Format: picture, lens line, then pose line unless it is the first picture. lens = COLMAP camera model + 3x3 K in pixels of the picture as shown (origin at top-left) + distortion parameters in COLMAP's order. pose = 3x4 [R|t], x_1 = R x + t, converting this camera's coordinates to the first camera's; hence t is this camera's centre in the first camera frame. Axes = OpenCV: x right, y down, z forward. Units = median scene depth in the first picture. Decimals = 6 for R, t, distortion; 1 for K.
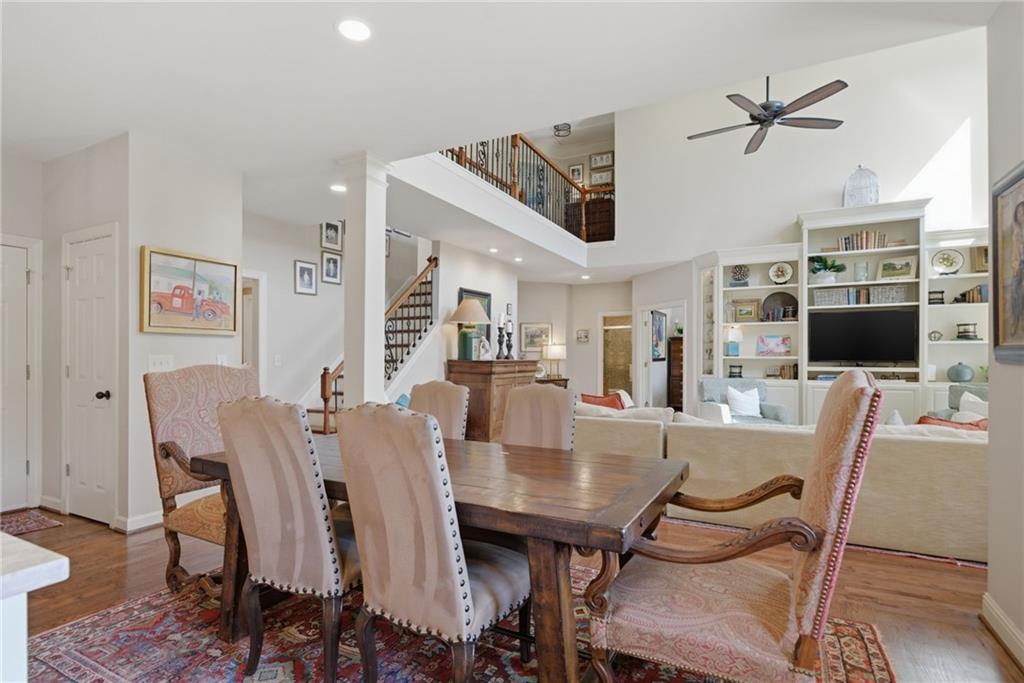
lens RADIAL K [[509.2, 0, 494.6], [0, 509.2, 355.7], [0, 0, 1]] dist [0.000186, 0.001058]
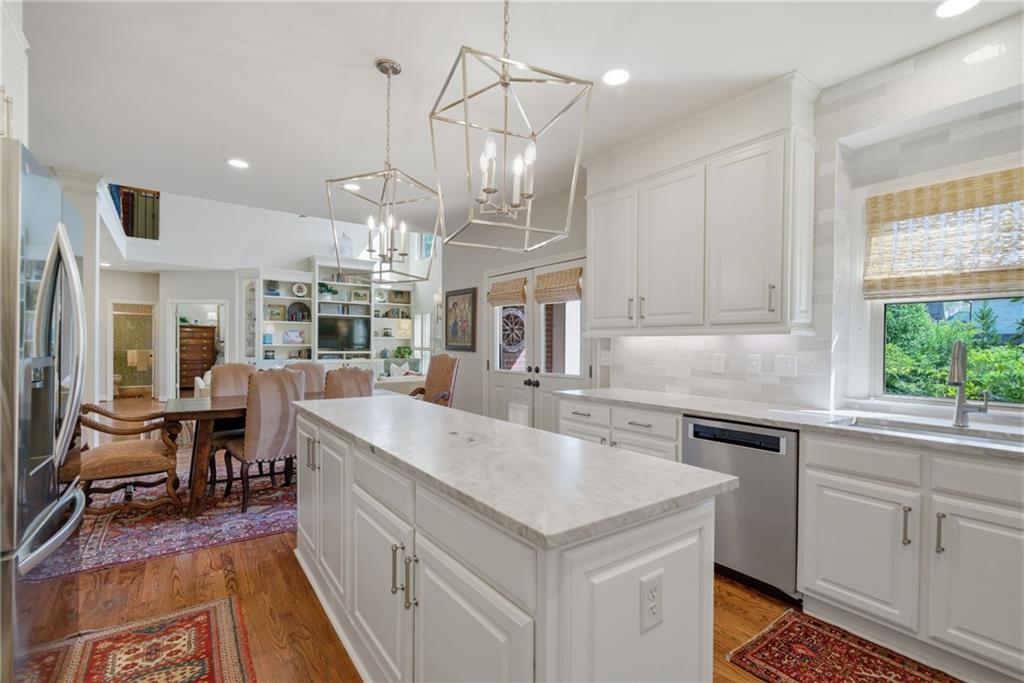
lens RADIAL K [[459.5, 0, 512.7], [0, 459.5, 347.8], [0, 0, 1]] dist [-0.004195, 0.000226]
pose [[0.430928, -0.002655, 0.902382, -0.426386], [-0.013335, 0.999868, 0.009309, -0.010136], [-0.902288, -0.016045, 0.430836, -0.179756]]
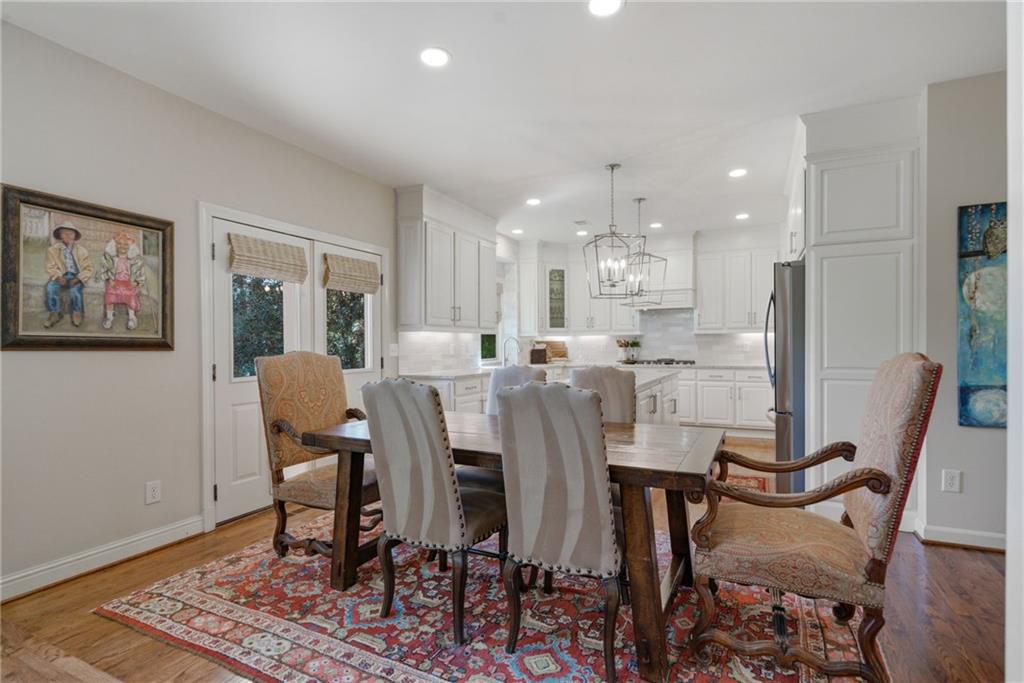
lens RADIAL K [[509.2, 0, 506.1], [0, 509.2, 346.0], [0, 0, 1]] dist [0.000186, 0.001058]
pose [[-0.999569, 0.004882, -0.028951, -0.008595], [0.004983, 0.999982, -0.003427, 0.003968], [0.028933, -0.003570, -0.999575, 0.667896]]
